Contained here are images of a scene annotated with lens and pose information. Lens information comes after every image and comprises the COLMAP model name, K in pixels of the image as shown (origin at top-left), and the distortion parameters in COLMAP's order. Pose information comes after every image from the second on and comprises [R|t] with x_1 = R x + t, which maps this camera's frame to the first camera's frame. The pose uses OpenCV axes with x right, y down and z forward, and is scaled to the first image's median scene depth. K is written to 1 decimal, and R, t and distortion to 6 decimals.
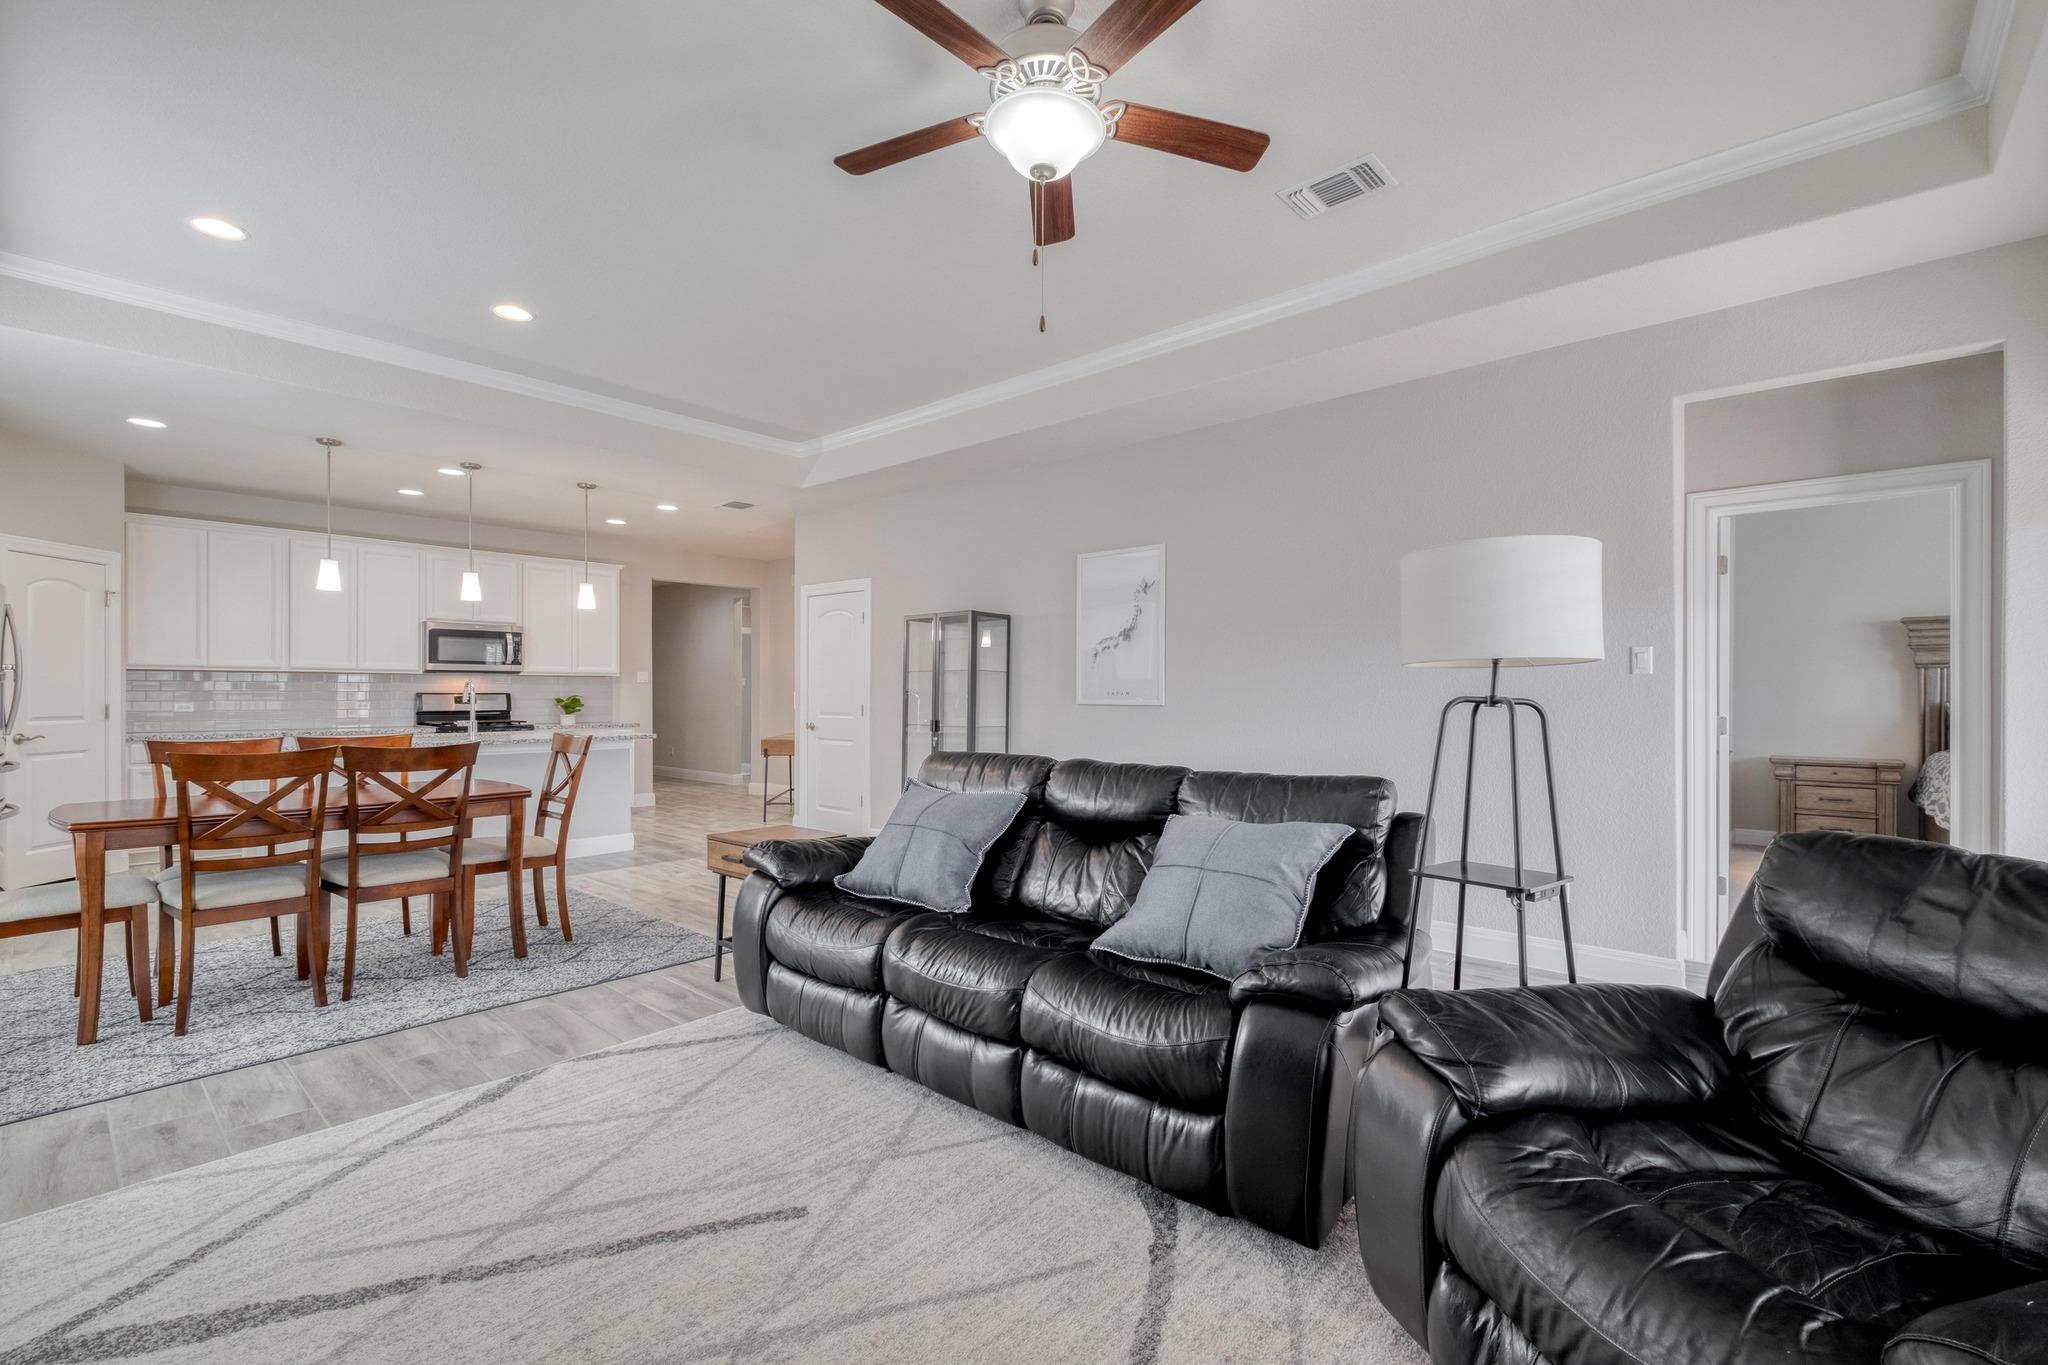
lens RADIAL K [[884.2, 0, 1004.5], [0, 884.2, 693.9], [0, 0, 1]] dist [0.008197, -0.004581]
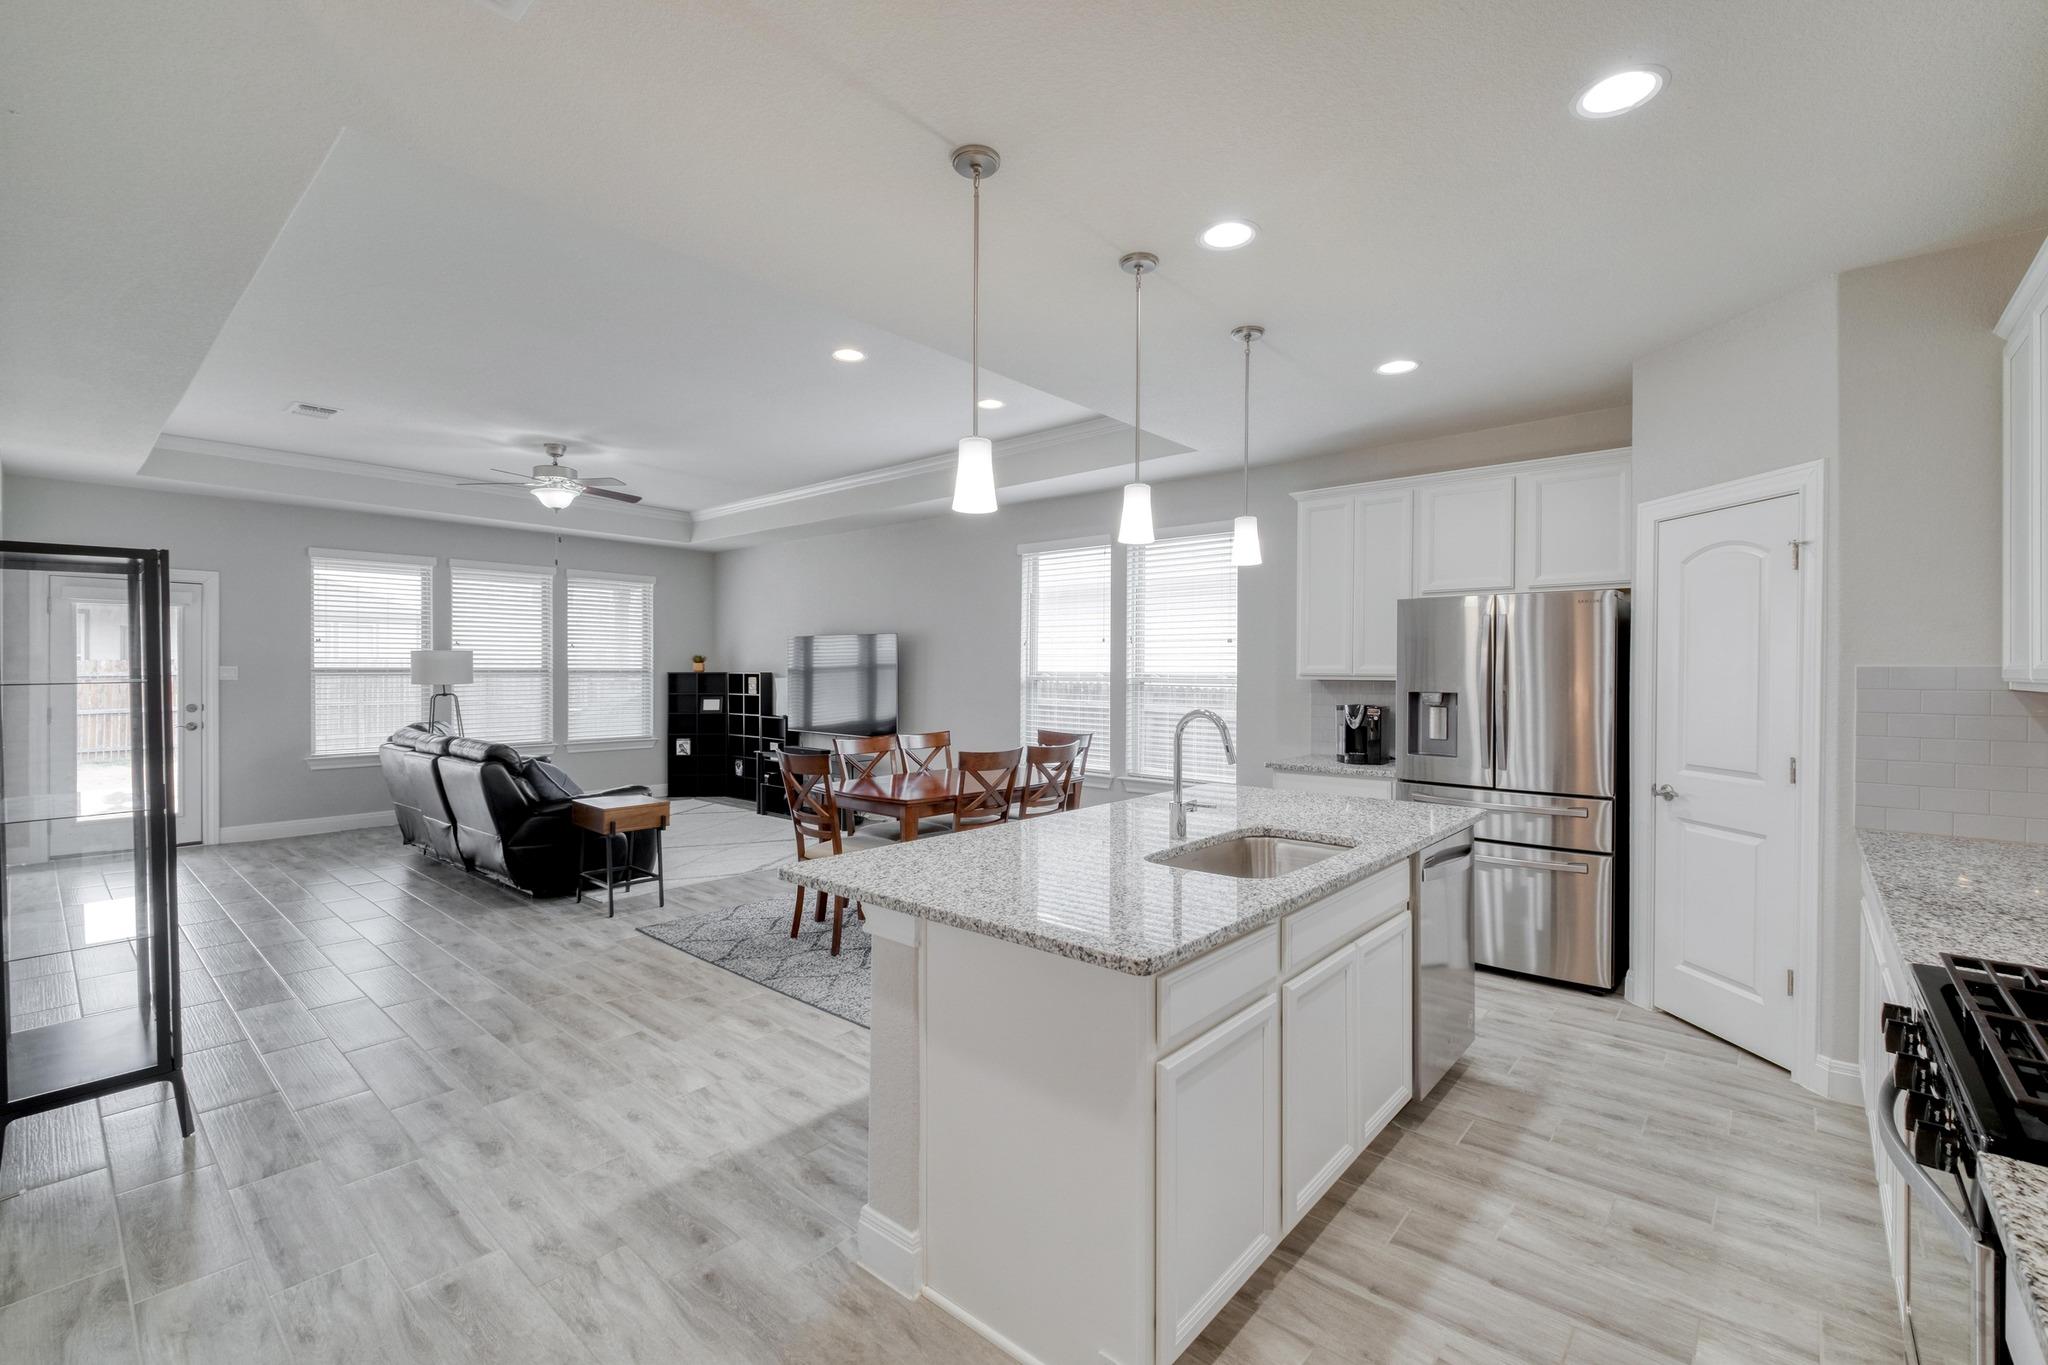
lens RADIAL K [[884.2, 0, 1027.2], [0, 884.2, 676.8], [0, 0, 1]] dist [0.008197, -0.004581]
pose [[-0.999640, -0.007437, -0.025761, -0.662322], [-0.007685, 0.999925, 0.009560, -0.045404], [0.025688, 0.009754, -0.999622, 1.848250]]
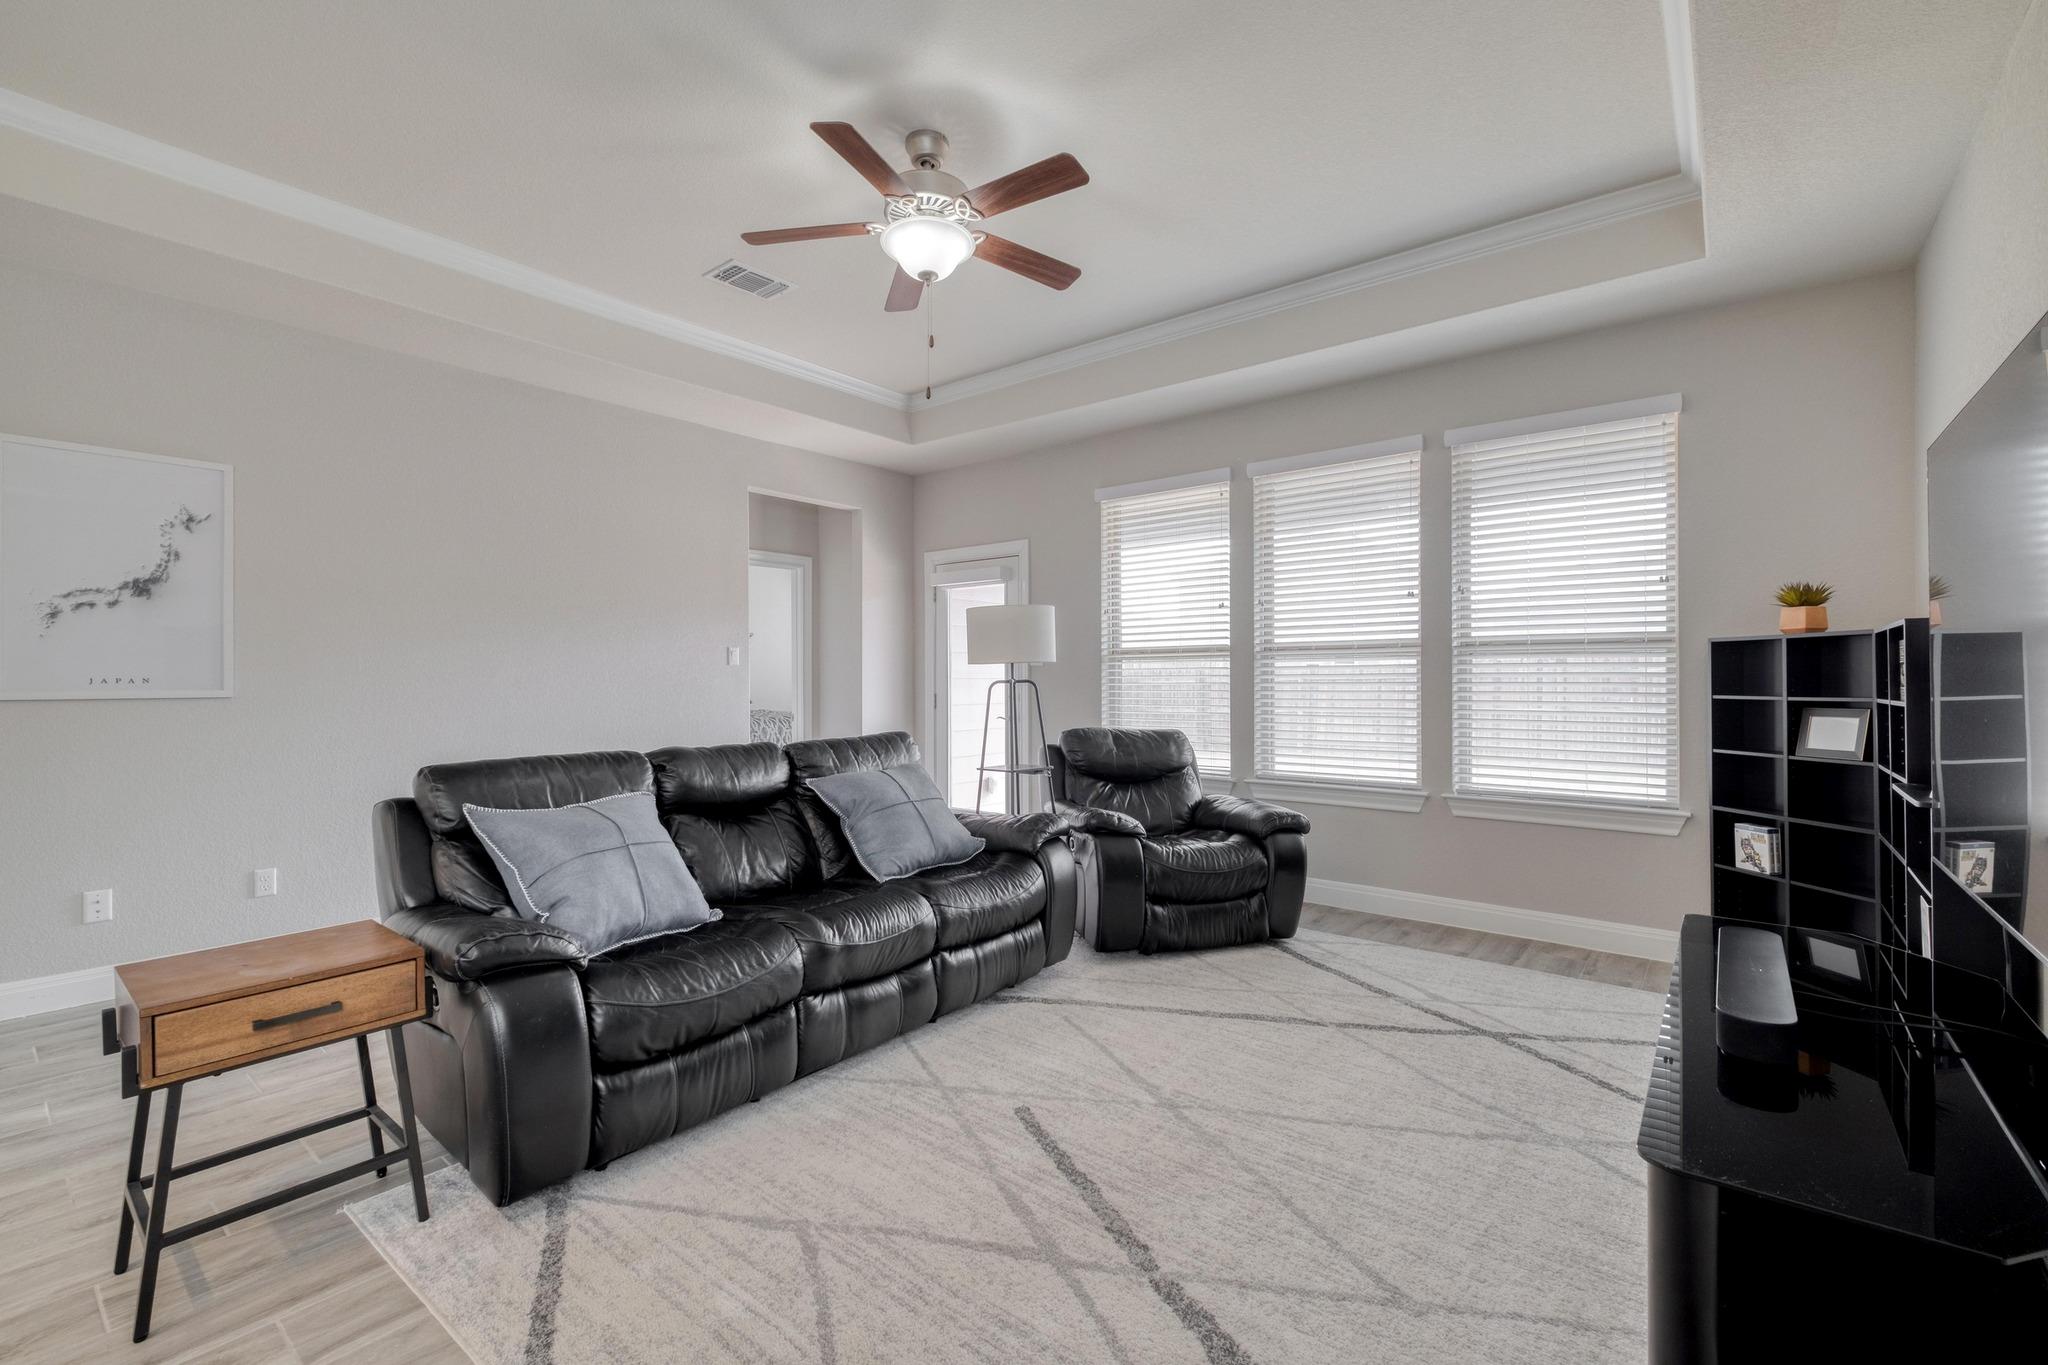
lens RADIAL K [[884.2, 0, 1035.5], [0, 884.2, 676.5], [0, 0, 1]] dist [0.008197, -0.004581]
pose [[-0.068863, -0.000639, 0.997626, -0.604524], [0.003651, 0.999993, 0.000893, -0.001788], [-0.997619, 0.003703, -0.068860, 0.449004]]
